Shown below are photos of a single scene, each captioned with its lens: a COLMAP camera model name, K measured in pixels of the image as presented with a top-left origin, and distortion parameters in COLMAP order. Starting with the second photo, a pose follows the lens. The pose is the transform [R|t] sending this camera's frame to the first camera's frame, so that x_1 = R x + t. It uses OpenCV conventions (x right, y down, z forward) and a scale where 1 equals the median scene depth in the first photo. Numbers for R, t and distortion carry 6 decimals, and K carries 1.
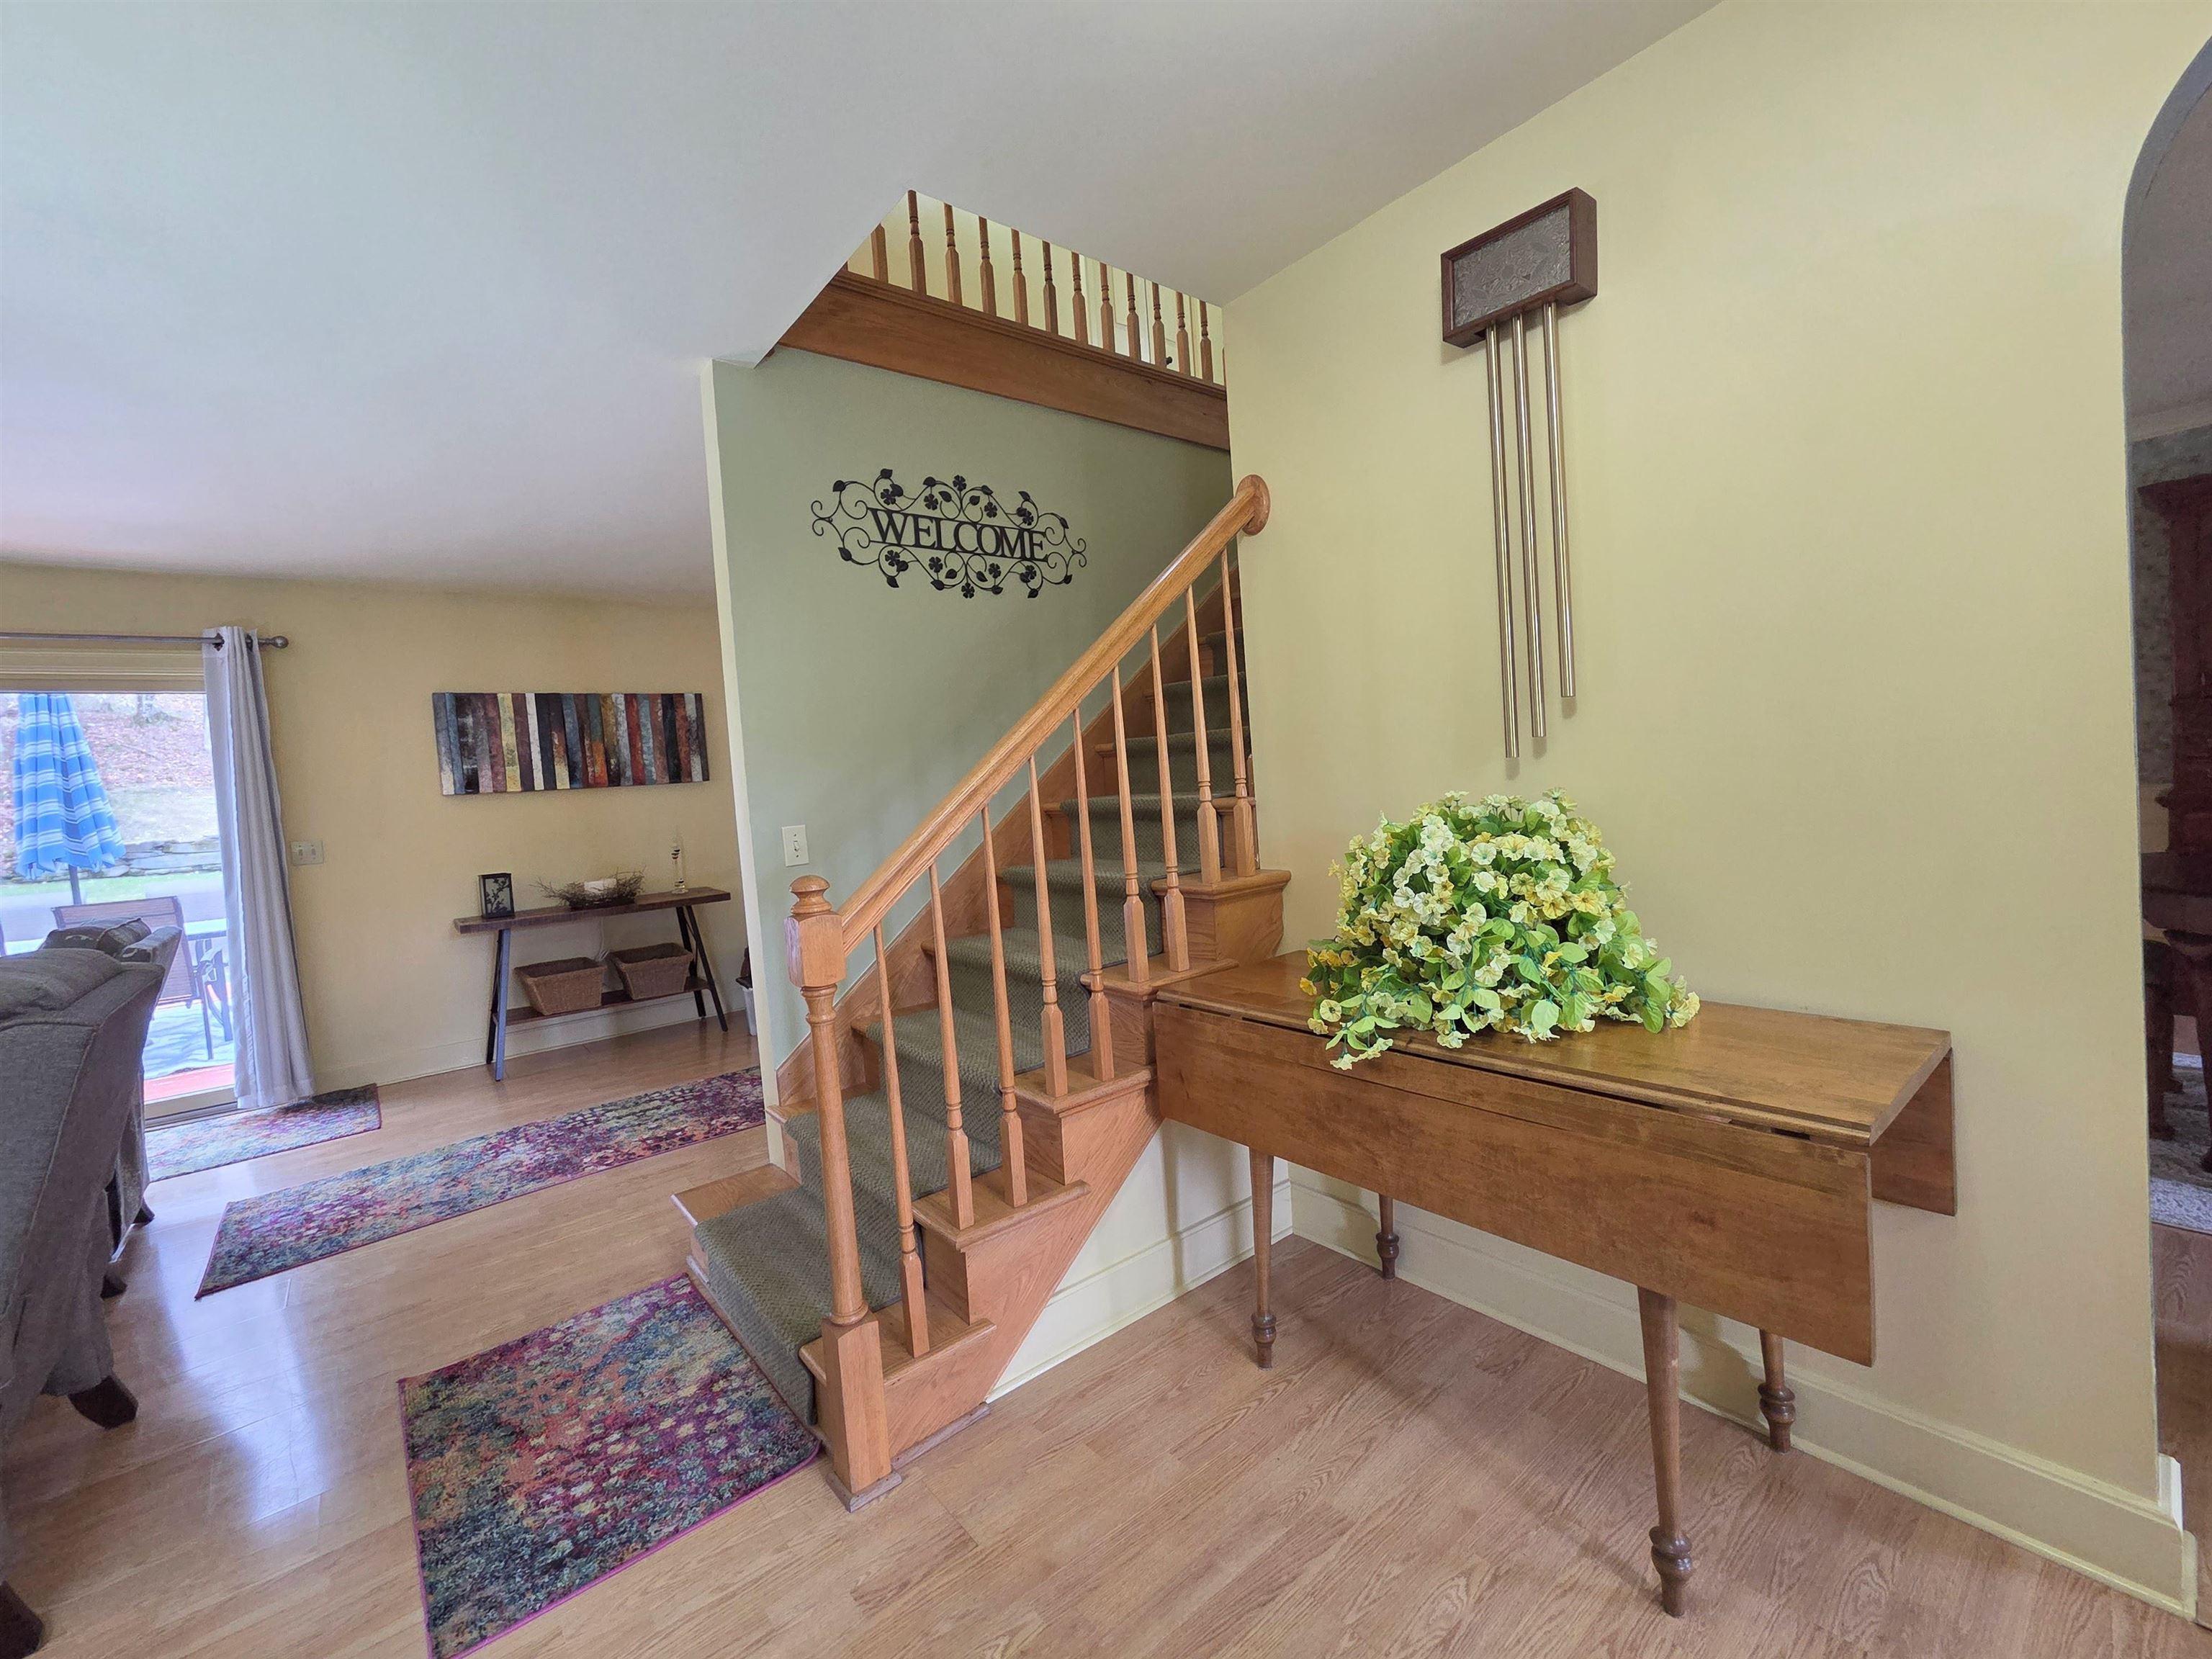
lens RADIAL K [[905.0, 0, 1108.7], [0, 905.0, 826.3], [0, 0, 1]] dist [-0.001499, -0.000425]
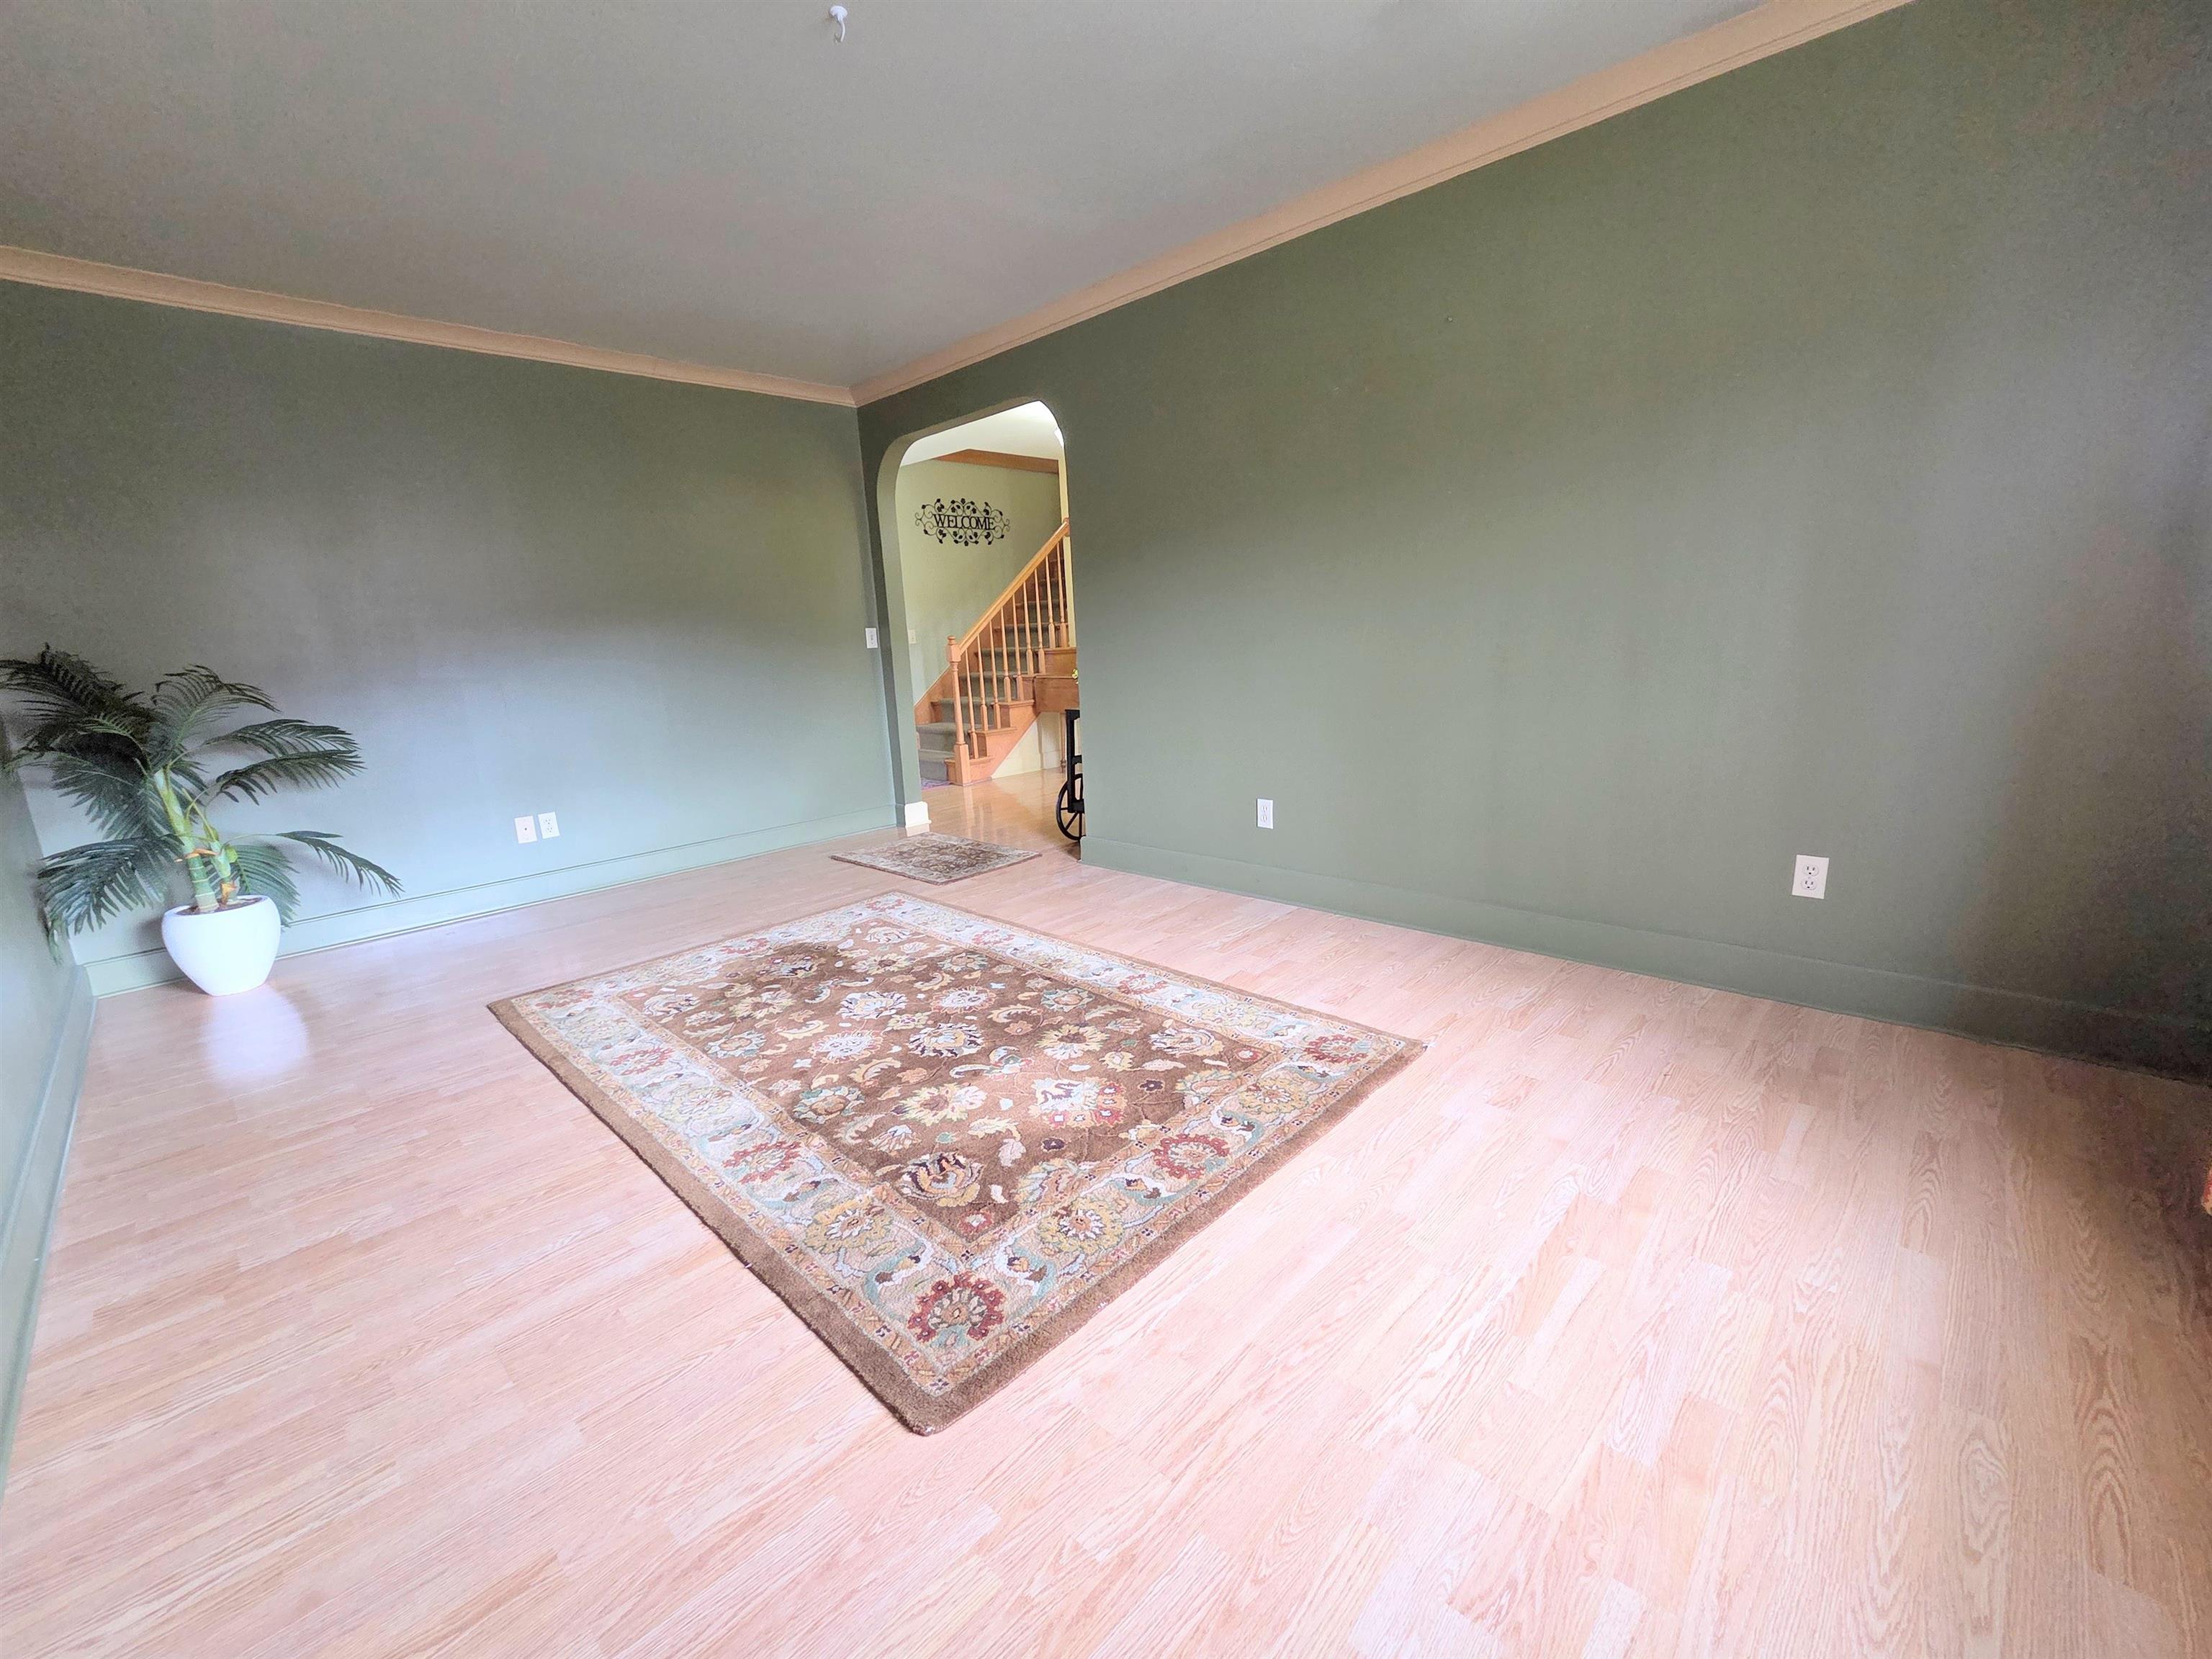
lens RADIAL K [[905.0, 0, 1123.6], [0, 905.0, 825.8], [0, 0, 1]] dist [-0.001499, -0.000425]
pose [[0.990321, 0.000644, 0.138796, -0.069771], [-0.022759, 0.987208, 0.157806, 0.132860], [-0.136919, -0.159437, 0.977667, -1.863341]]
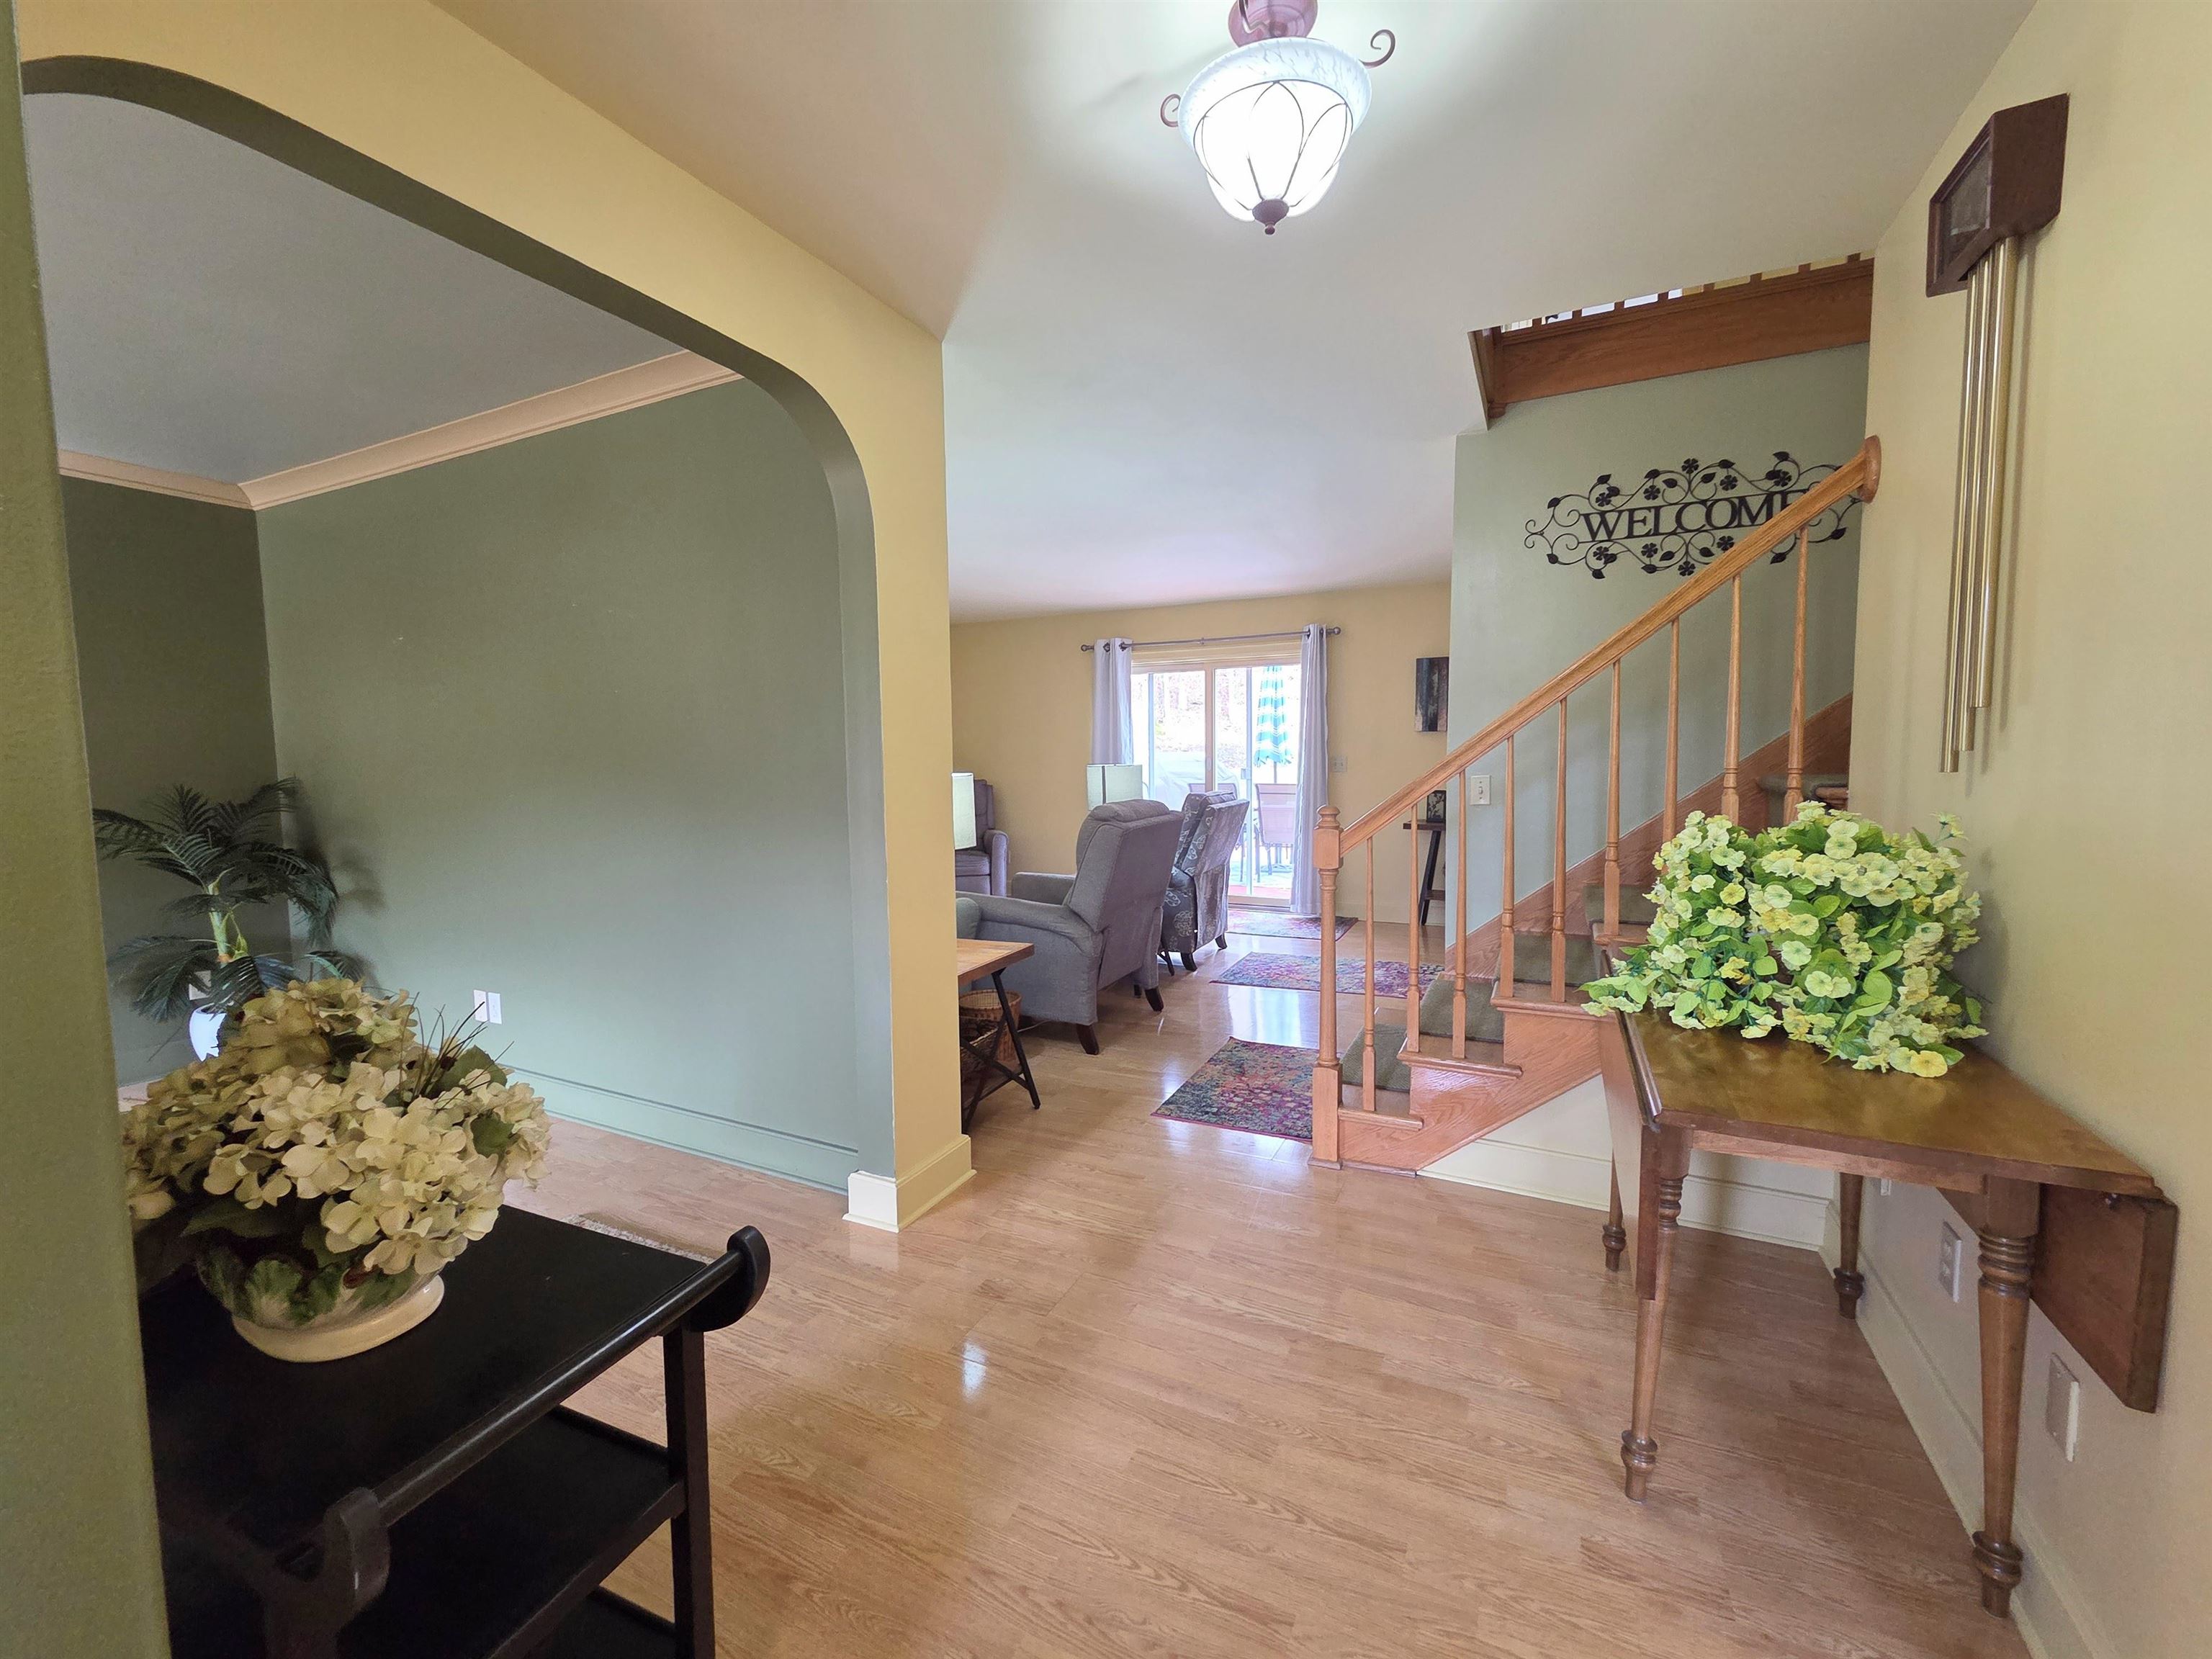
lens RADIAL K [[905.0, 0, 1105.2], [0, 905.0, 830.5], [0, 0, 1]] dist [-0.001499, -0.000425]
pose [[0.421978, 0.144426, -0.895028, 0.574938], [-0.066634, 0.989500, 0.128254, -0.050143], [0.904154, 0.005519, 0.427171, -0.067764]]
